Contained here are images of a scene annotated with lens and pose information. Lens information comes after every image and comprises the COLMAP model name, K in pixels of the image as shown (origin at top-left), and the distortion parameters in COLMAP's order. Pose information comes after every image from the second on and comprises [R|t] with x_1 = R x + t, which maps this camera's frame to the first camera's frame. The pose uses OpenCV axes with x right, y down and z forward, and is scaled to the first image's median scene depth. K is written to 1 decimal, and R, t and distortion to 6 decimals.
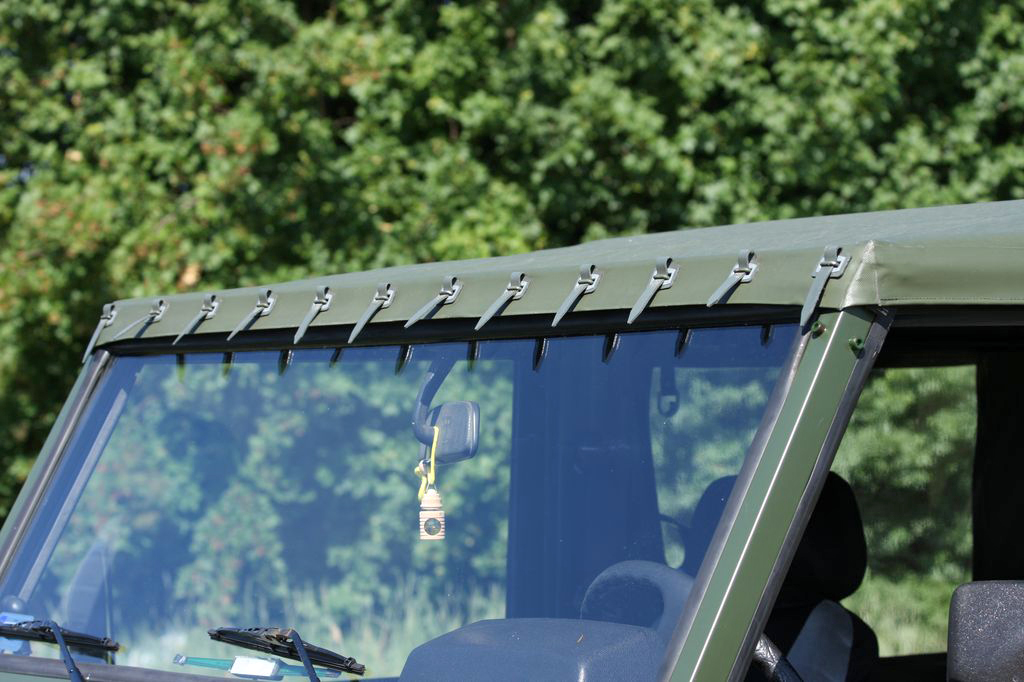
lens RADIAL K [[3349.1, 0, 511.9], [0, 3349.1, 340.1], [0, 0, 1]] dist [-0.306525, 0.000000]
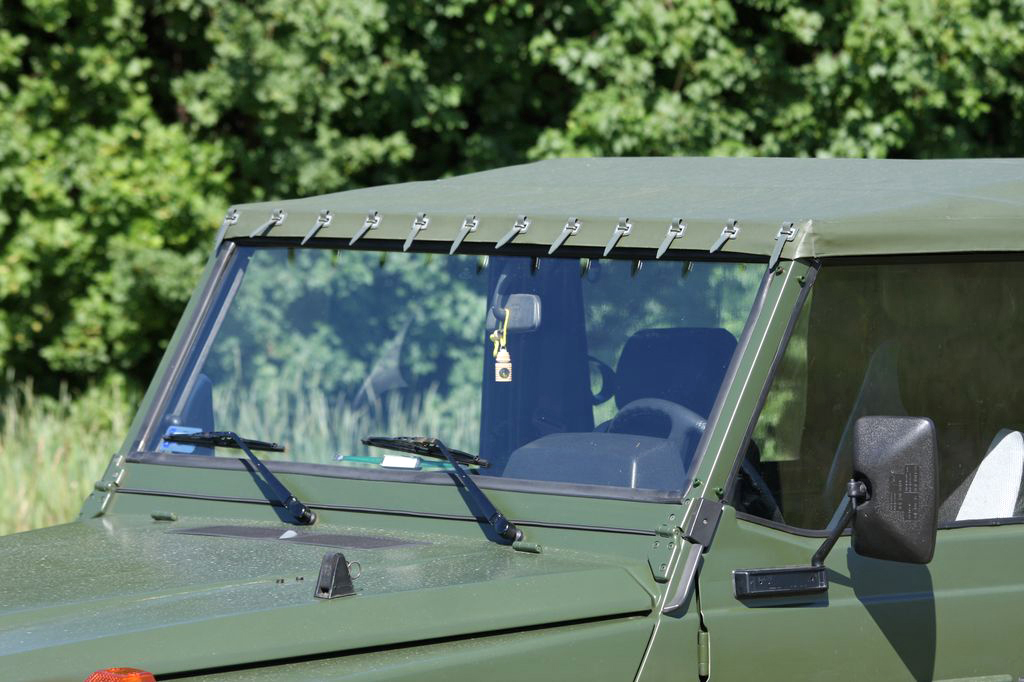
lens RADIAL K [[5579.9, 0, 512.8], [0, 5579.9, 341.5], [0, 0, 1]] dist [1.287384, 0.000000]
pose [[0.991244, 0.011237, 0.131564, -0.370599], [-0.020247, 0.997524, 0.067351, -0.137872], [-0.130482, -0.069425, 0.989017, -1.617321]]
